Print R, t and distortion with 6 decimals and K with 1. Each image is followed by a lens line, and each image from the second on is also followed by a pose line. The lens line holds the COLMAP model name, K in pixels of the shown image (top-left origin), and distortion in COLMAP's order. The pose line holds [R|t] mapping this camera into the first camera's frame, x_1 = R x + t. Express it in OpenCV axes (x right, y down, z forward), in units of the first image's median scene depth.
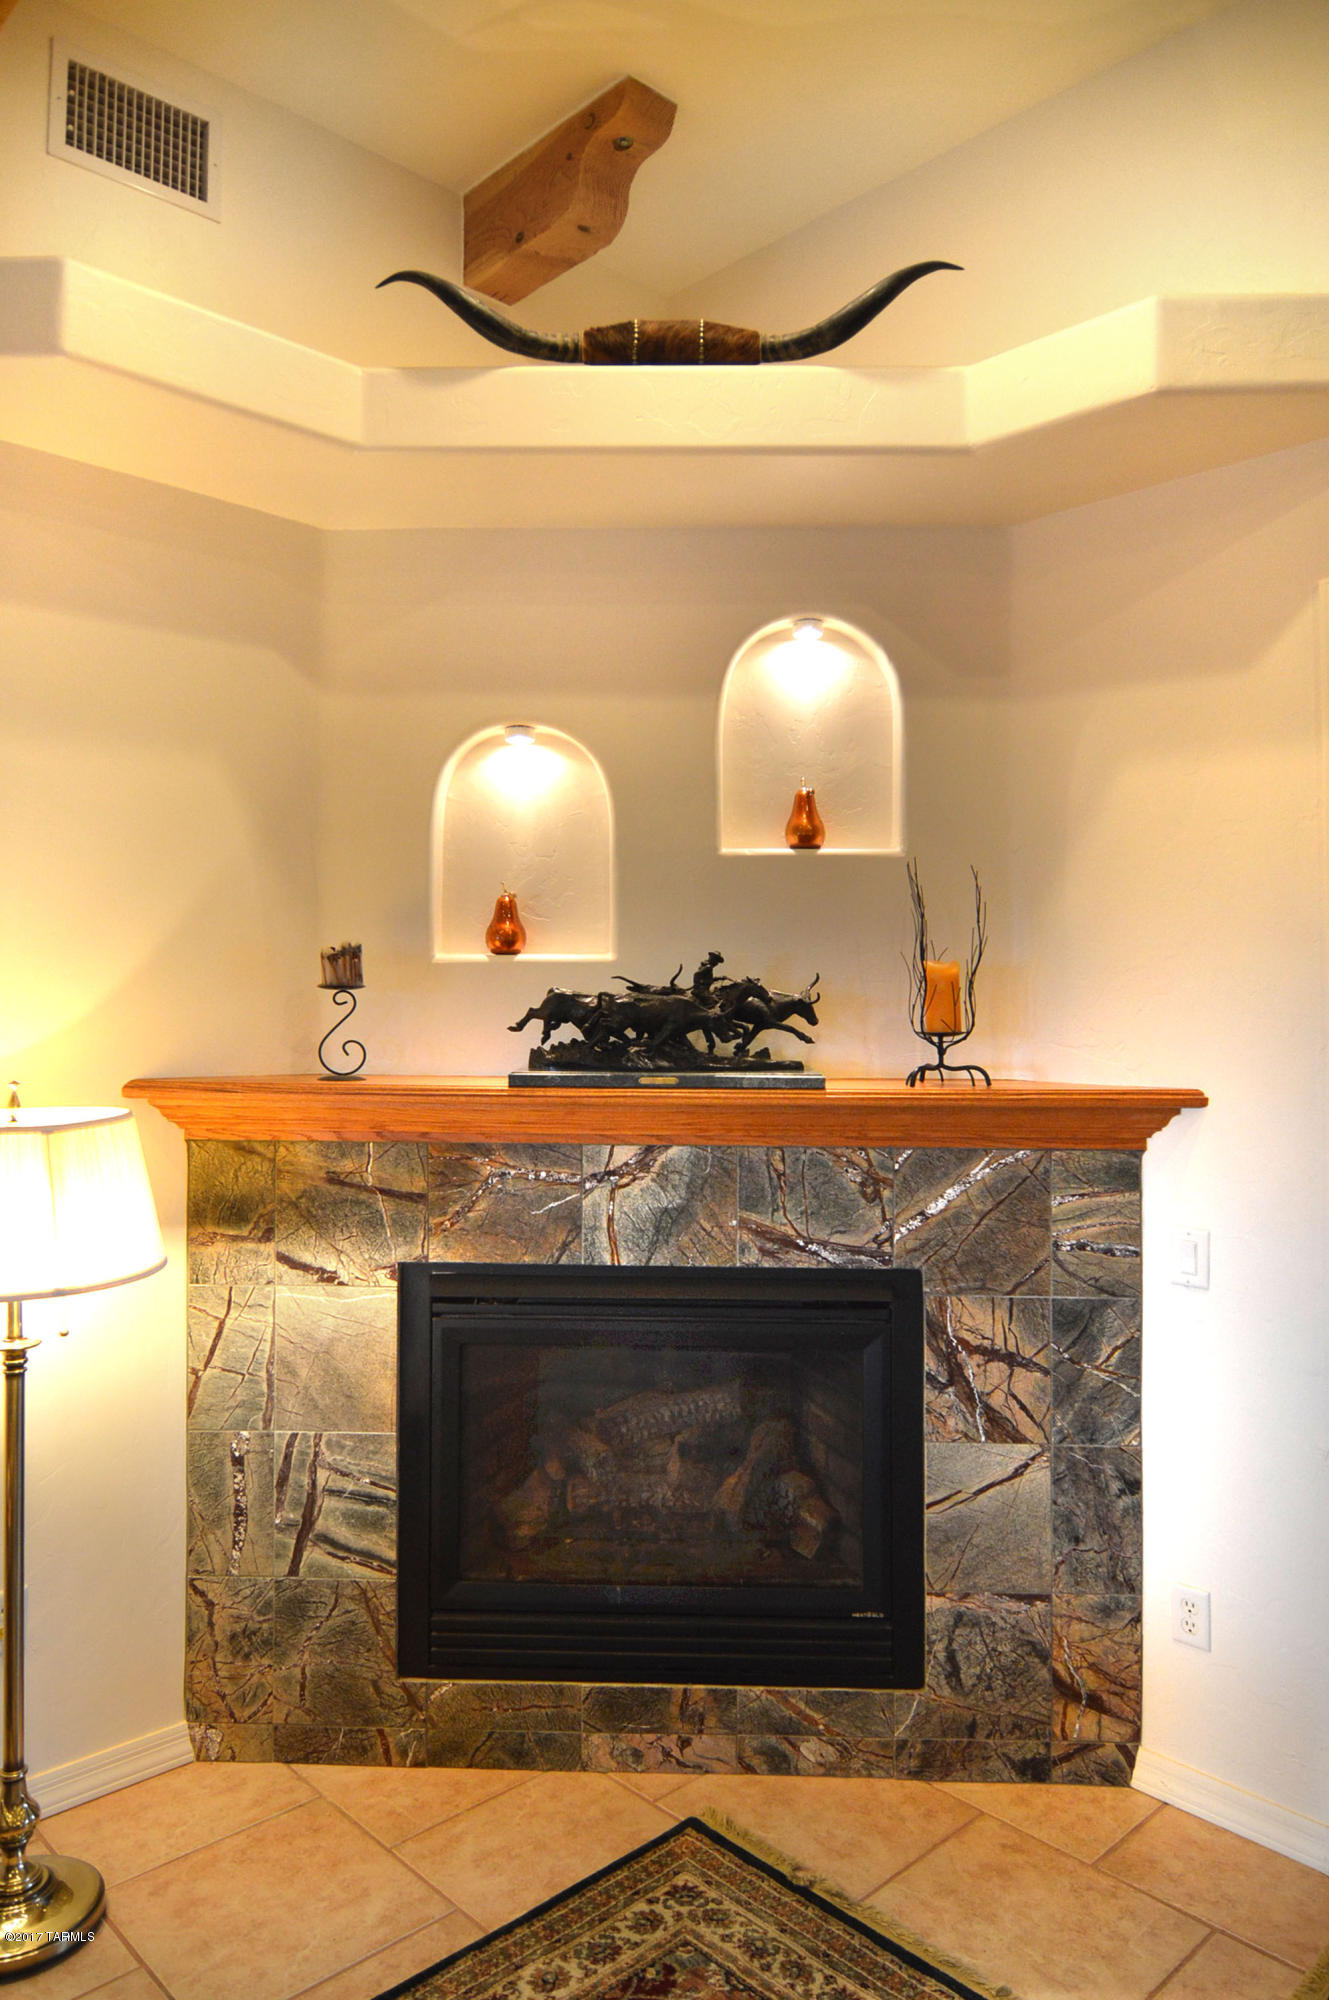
lens RADIAL K [[1254.1, 0, 661.9], [0, 1254.1, 963.5], [0, 0, 1]] dist [-0.001509, -0.002515]
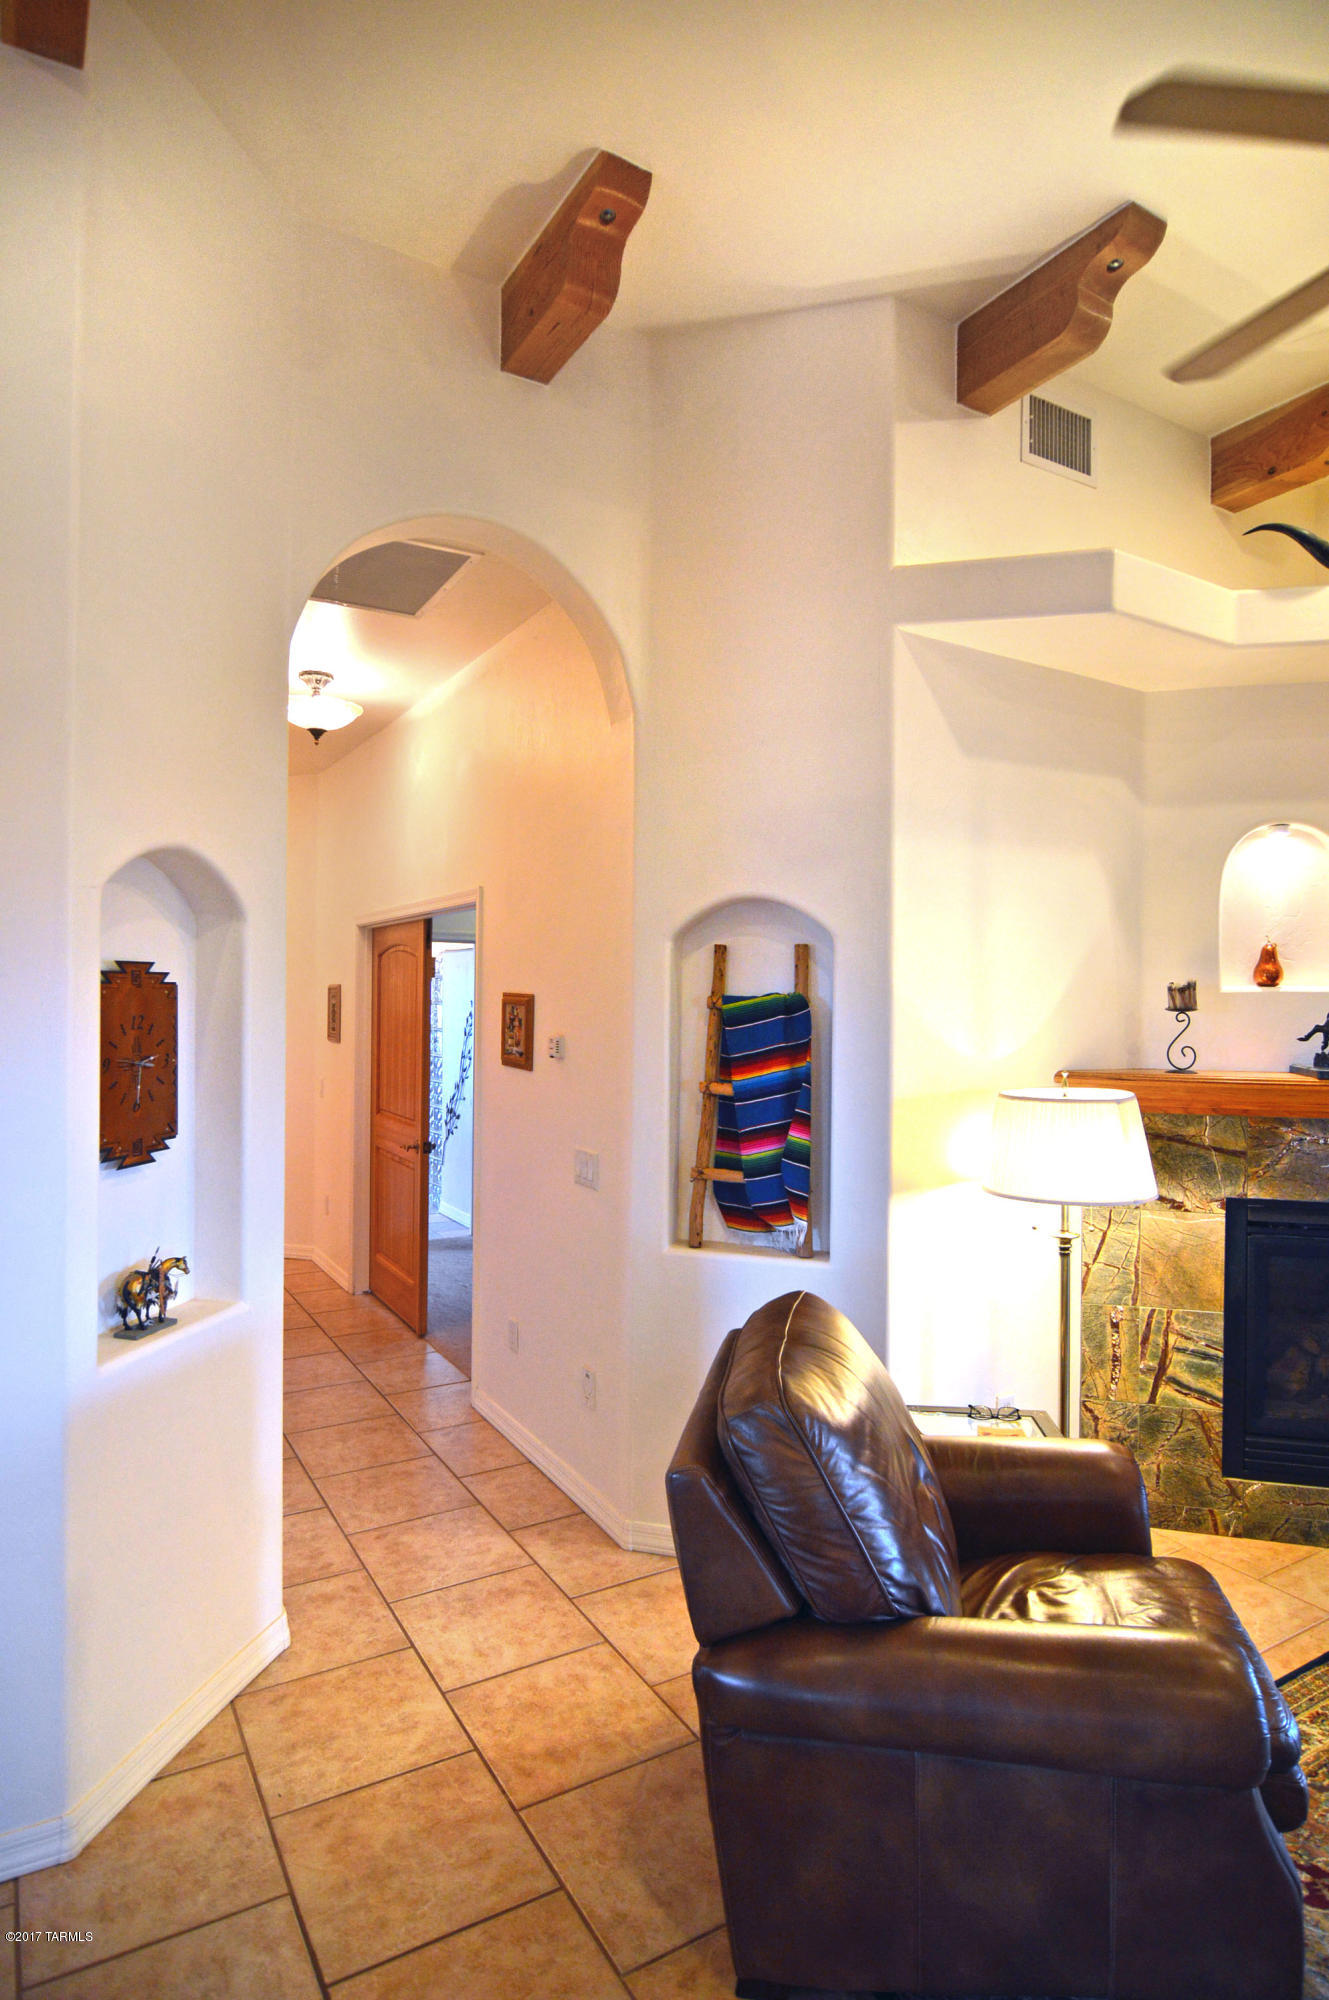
lens RADIAL K [[1125.8, 0, 664.5], [0, 1125.8, 1000.0], [0, 0, 1]] dist [-0.002899, -0.000820]
pose [[0.985527, 0.004755, -0.169454, -0.639020], [-0.000362, 0.999663, 0.025948, -0.027175], [0.169520, -0.025511, 0.985196, -0.406264]]
